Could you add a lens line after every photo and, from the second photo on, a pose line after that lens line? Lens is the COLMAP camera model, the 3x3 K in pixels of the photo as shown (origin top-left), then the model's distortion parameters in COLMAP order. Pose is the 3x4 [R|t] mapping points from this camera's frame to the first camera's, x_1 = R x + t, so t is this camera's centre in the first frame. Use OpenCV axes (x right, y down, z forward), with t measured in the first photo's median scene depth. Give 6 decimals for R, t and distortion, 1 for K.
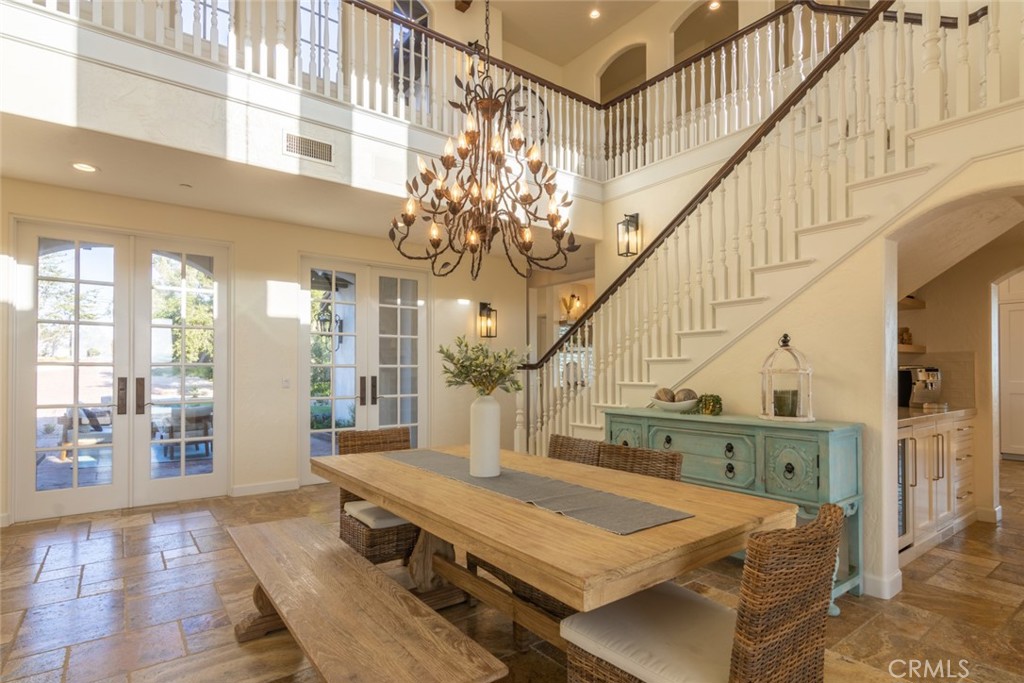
lens RADIAL K [[525.7, 0, 498.5], [0, 525.7, 363.2], [0, 0, 1]] dist [0.011961, -0.004248]
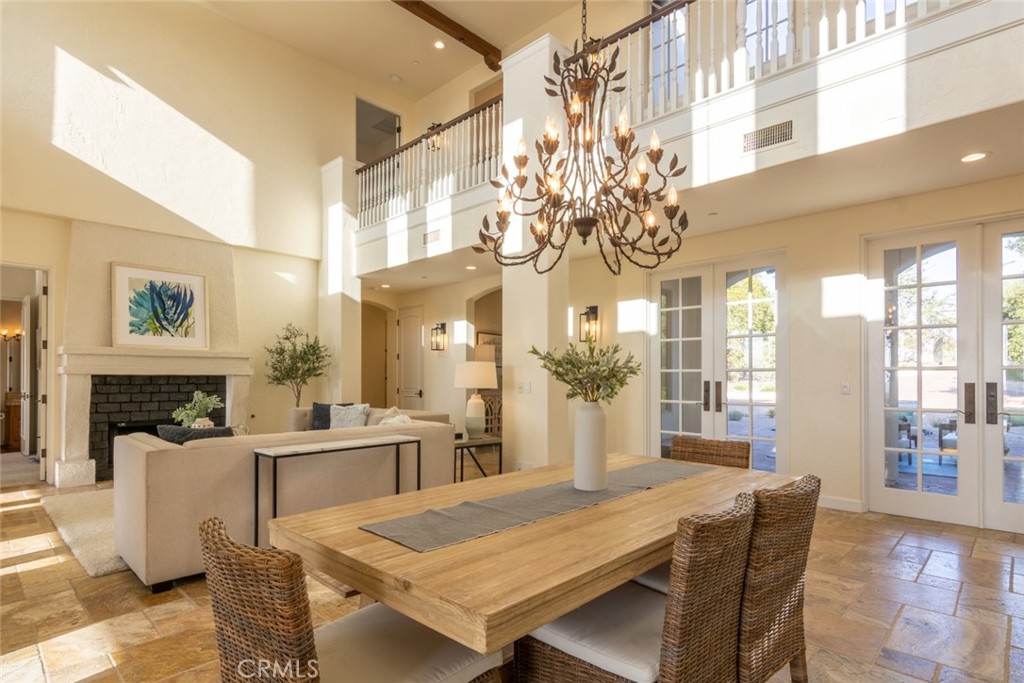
lens RADIAL K [[525.7, 0, 486.9], [0, 525.7, 378.2], [0, 0, 1]] dist [0.011961, -0.004248]
pose [[0.133983, -0.000204, -0.990984, 0.318526], [0.020144, 0.999794, 0.002518, 0.003650], [0.990779, -0.020300, 0.133959, 0.237619]]
